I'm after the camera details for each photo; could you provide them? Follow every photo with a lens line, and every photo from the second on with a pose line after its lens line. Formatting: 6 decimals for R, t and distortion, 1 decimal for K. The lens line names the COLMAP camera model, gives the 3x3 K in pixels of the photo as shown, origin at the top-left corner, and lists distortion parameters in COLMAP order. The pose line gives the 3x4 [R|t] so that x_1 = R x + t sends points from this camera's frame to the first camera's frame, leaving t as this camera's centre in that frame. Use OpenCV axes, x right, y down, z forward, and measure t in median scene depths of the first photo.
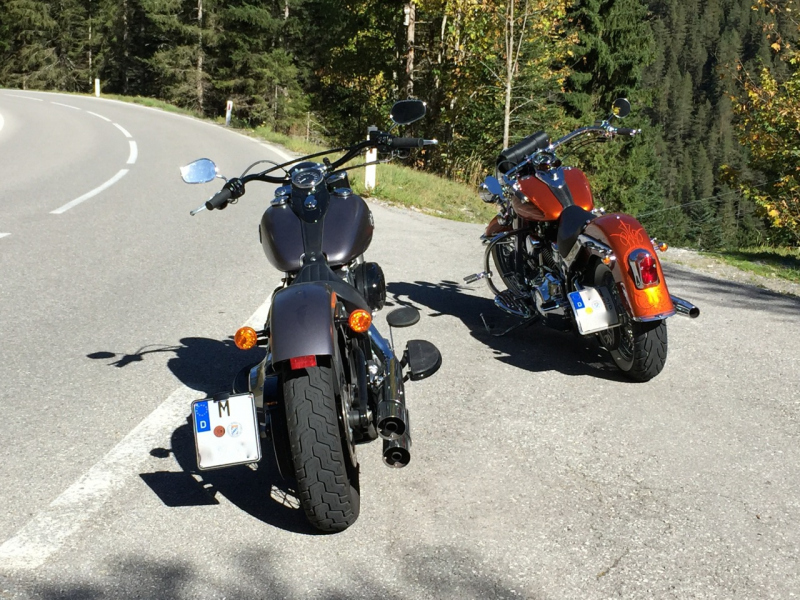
lens RADIAL K [[1313.8, 0, 397.2], [0, 1313.8, 299.6], [0, 0, 1]] dist [0.043081, 0.000000]
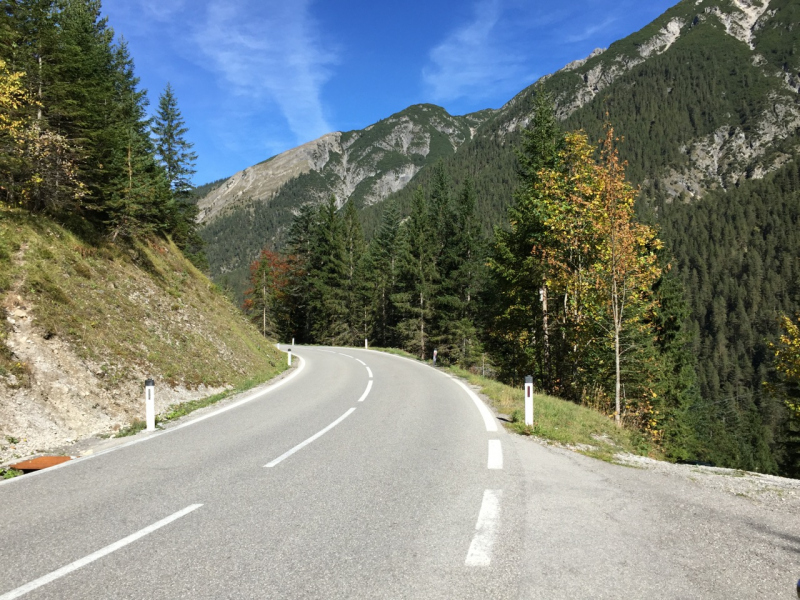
lens RADIAL K [[672.6, 0, 397.2], [0, 672.6, 294.5], [0, 0, 1]] dist [0.123492, 0.003709]
pose [[0.980279, -0.053278, -0.190300, -0.004671], [0.010009, 0.975121, -0.221446, -0.020554], [0.197364, 0.215175, 0.956424, 0.101775]]
